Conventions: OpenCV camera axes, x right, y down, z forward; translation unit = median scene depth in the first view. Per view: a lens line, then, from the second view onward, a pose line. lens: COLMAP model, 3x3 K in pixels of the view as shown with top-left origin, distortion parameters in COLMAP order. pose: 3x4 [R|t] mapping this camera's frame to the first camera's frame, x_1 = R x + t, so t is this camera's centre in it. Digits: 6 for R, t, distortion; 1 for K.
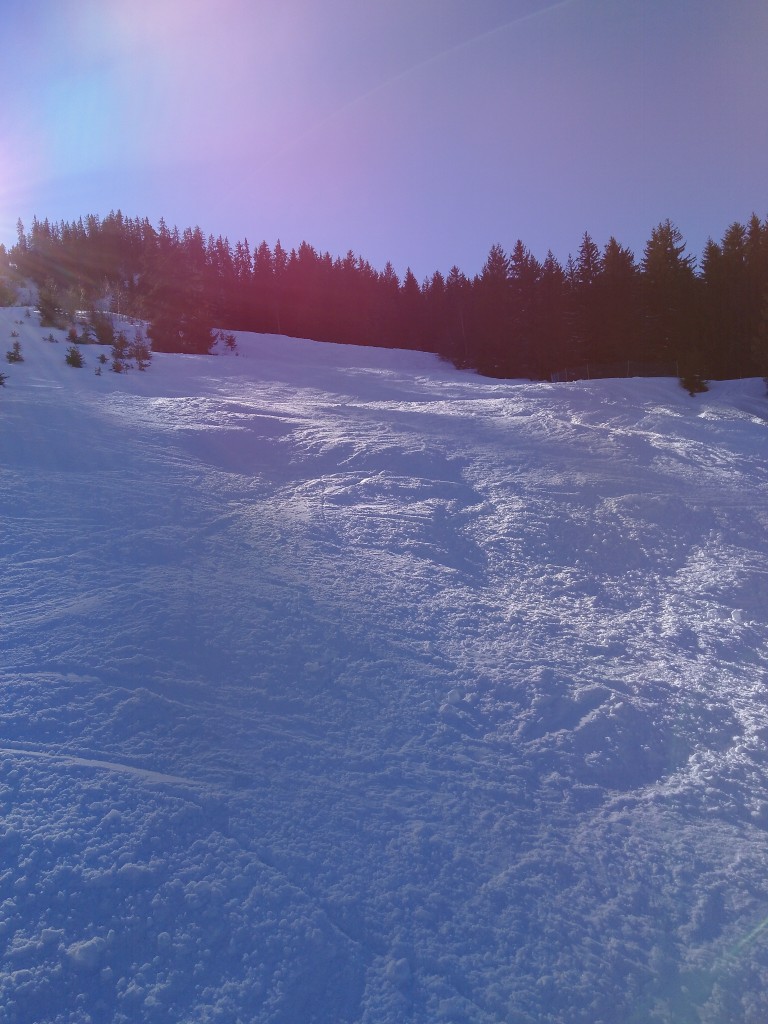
lens RADIAL K [[730.2, 0, 384.0], [0, 730.2, 512.0], [0, 0, 1]] dist [0.009009, 0.000734]
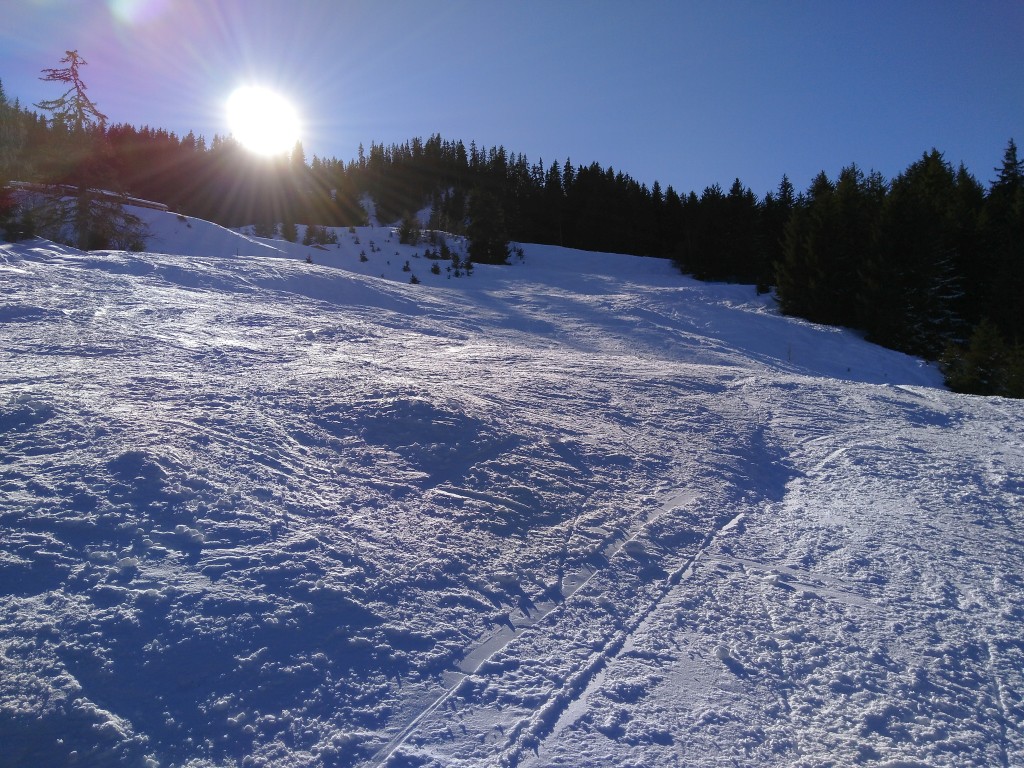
lens RADIAL K [[730.2, 0, 512.0], [0, 730.2, 384.0], [0, 0, 1]] dist [0.009009, 0.000734]
pose [[0.975793, 0.047530, -0.213471, 0.086917], [-0.054220, 0.998201, -0.025587, 0.057986], [0.211871, 0.036542, 0.976614, -0.370808]]
